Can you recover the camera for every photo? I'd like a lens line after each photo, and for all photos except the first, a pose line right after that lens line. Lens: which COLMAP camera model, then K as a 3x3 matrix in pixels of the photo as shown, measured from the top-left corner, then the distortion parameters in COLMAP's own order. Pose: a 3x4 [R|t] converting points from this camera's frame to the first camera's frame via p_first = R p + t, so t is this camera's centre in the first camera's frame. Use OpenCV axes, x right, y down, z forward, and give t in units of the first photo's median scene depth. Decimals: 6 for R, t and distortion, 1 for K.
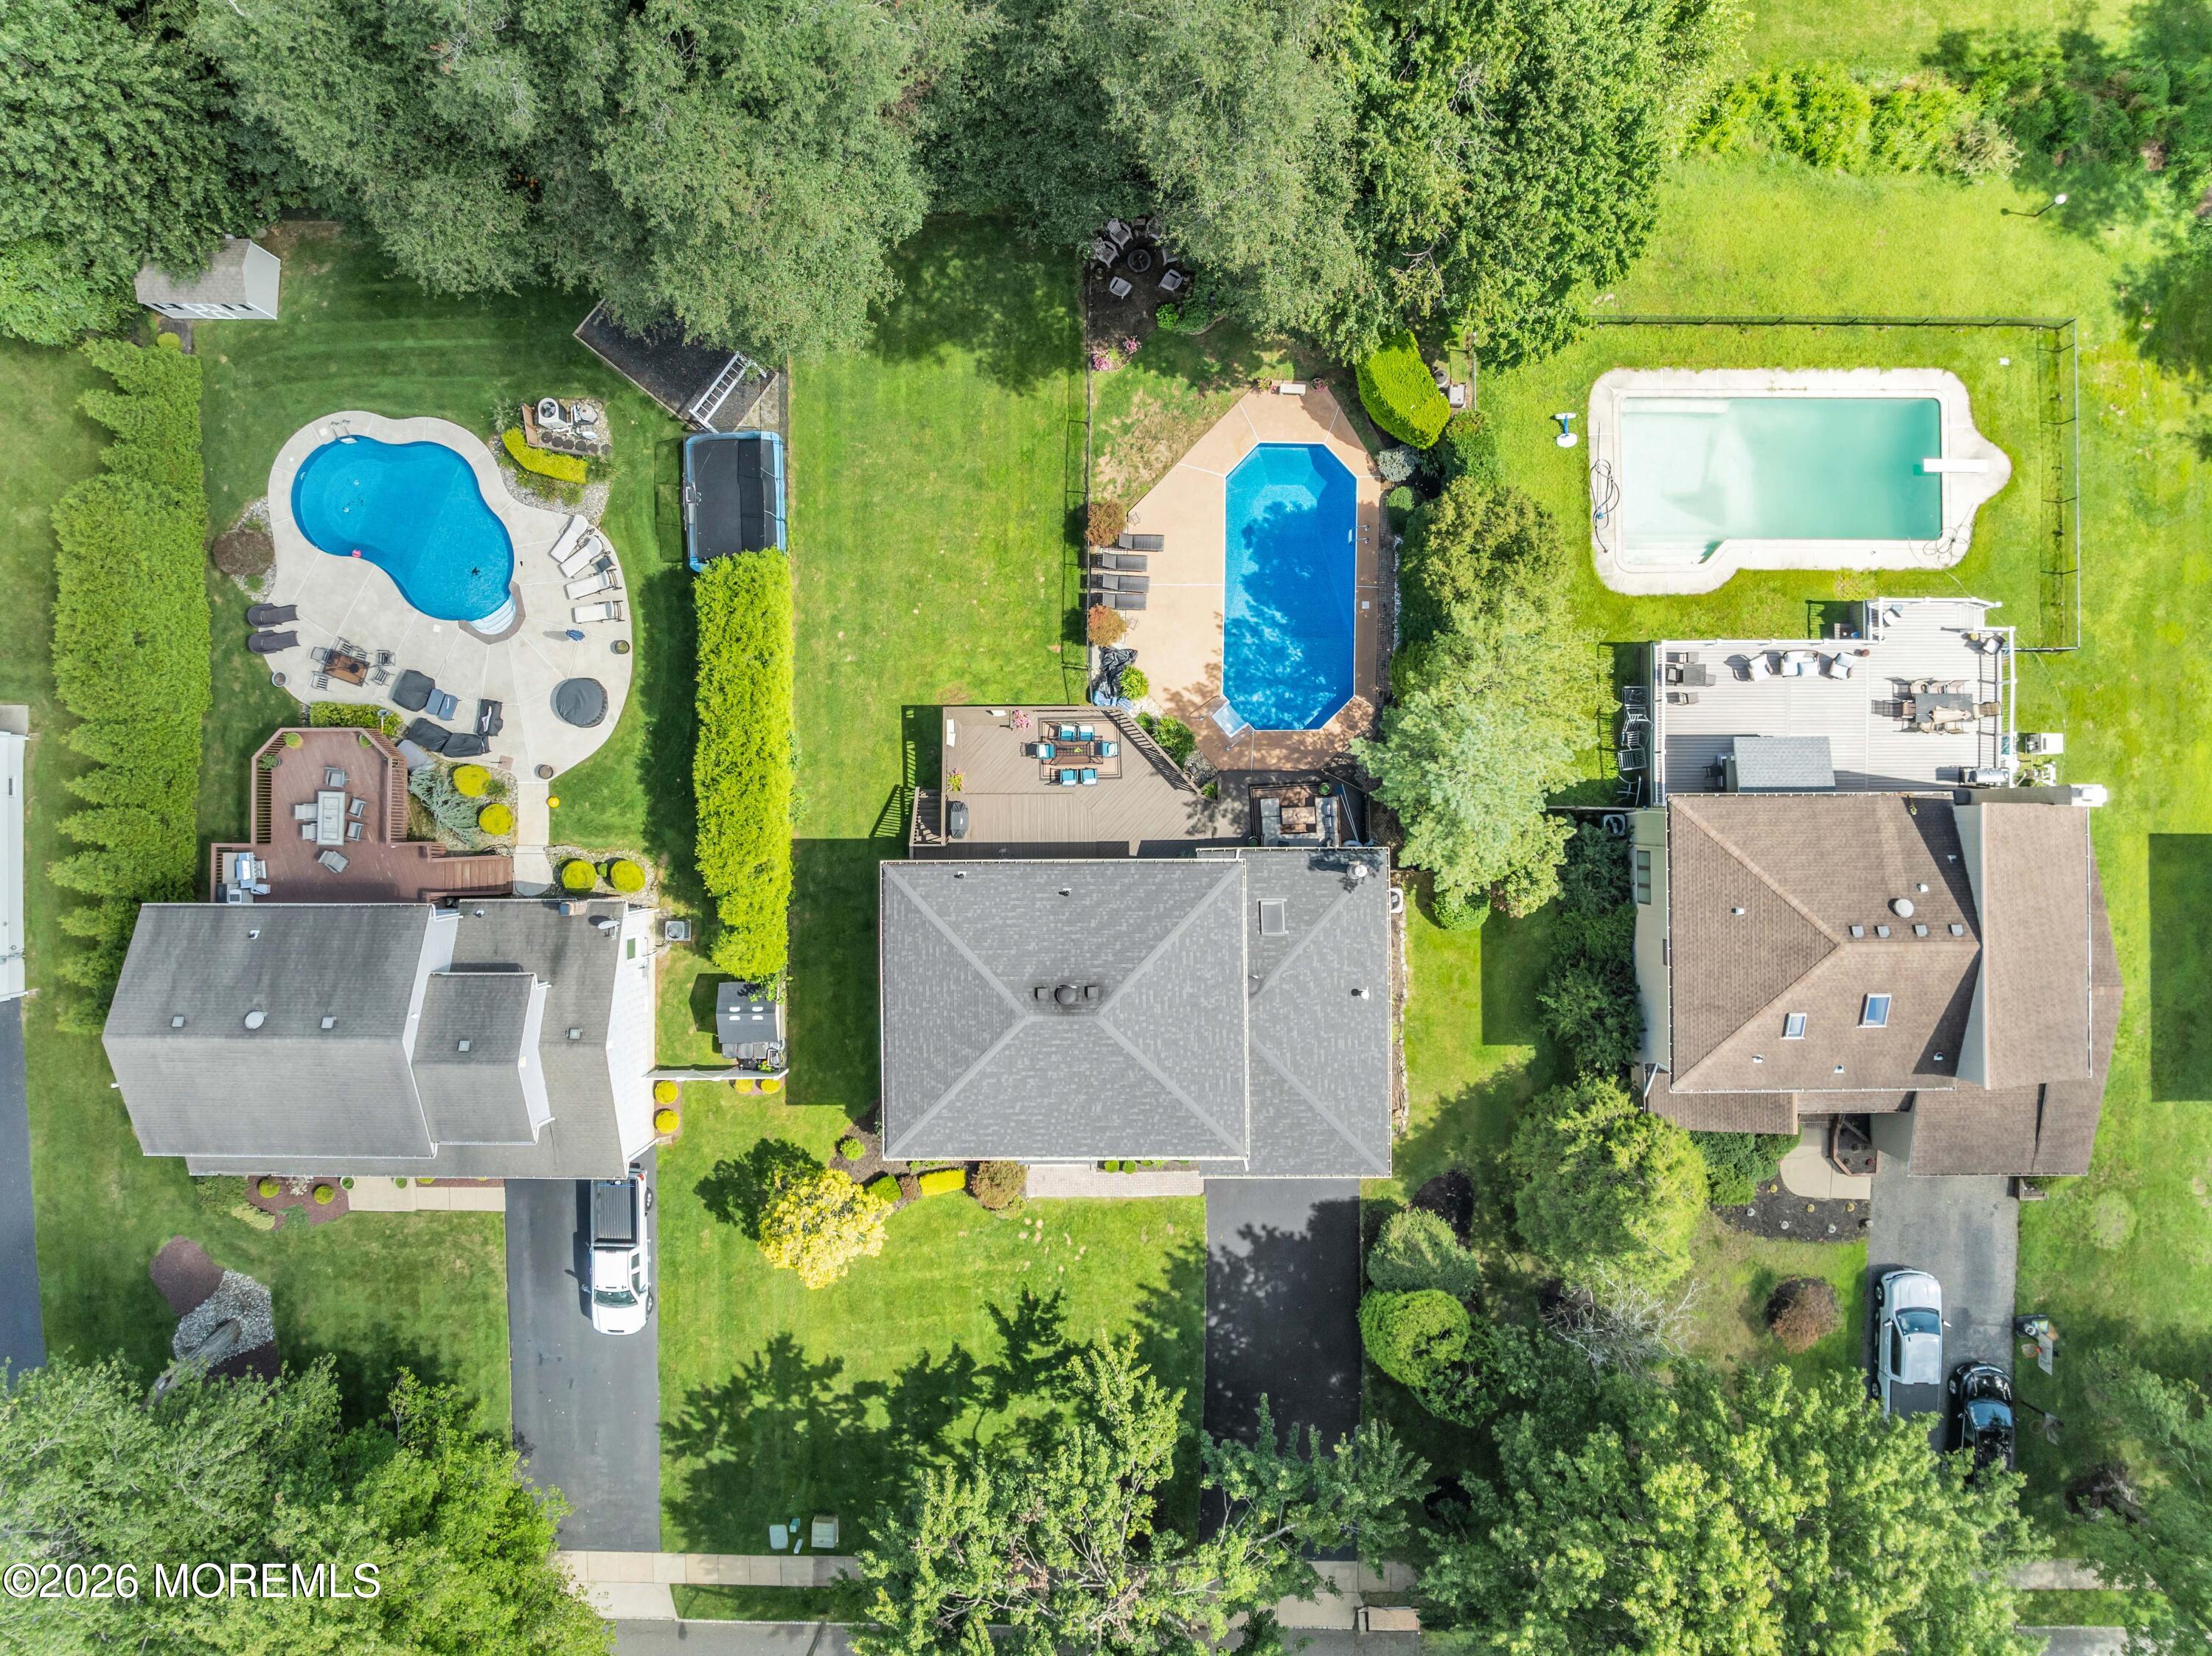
lens RADIAL K [[1561.0, 0, 1099.6], [0, 1561.0, 819.8], [0, 0, 1]] dist [-0.003724, -0.062010]
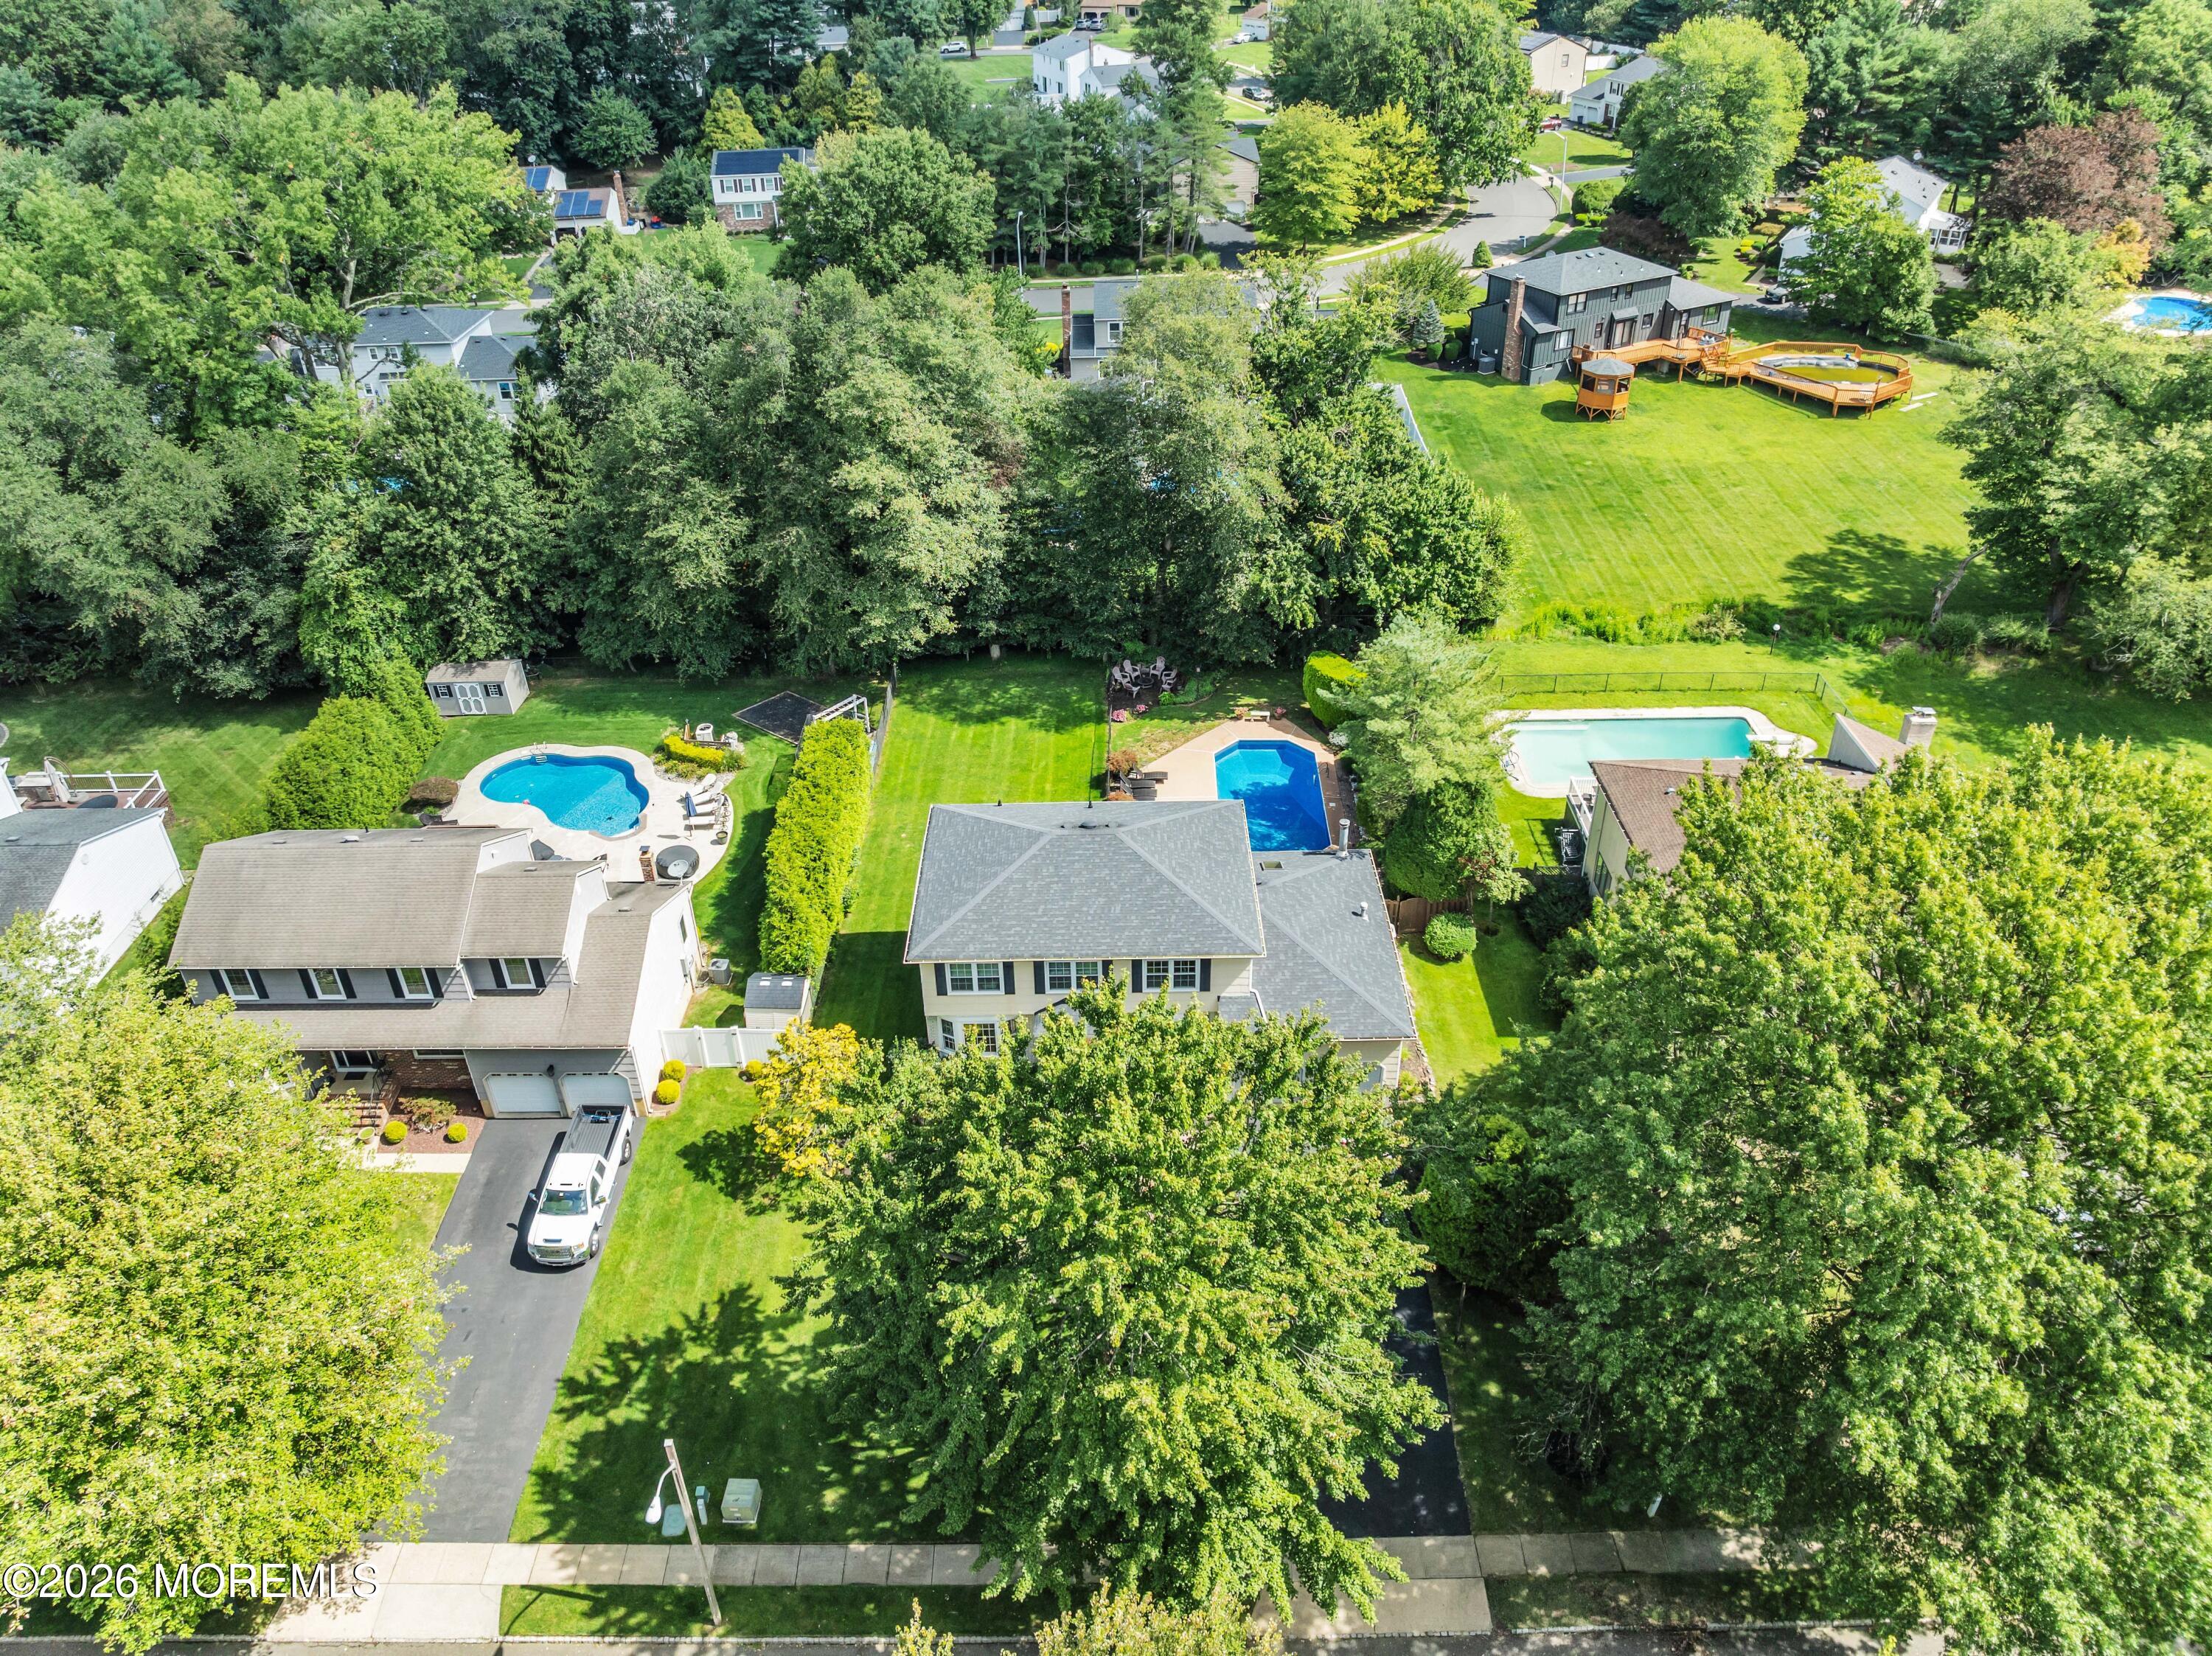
lens RADIAL K [[1561.0, 0, 1099.6], [0, 1561.0, 819.8], [0, 0, 1]] dist [-0.003724, -0.062010]
pose [[0.999920, 0.008464, -0.009365, -0.002879], [-0.012485, 0.553381, -0.832835, 0.889697], [-0.001867, 0.832885, 0.553443, 0.322258]]
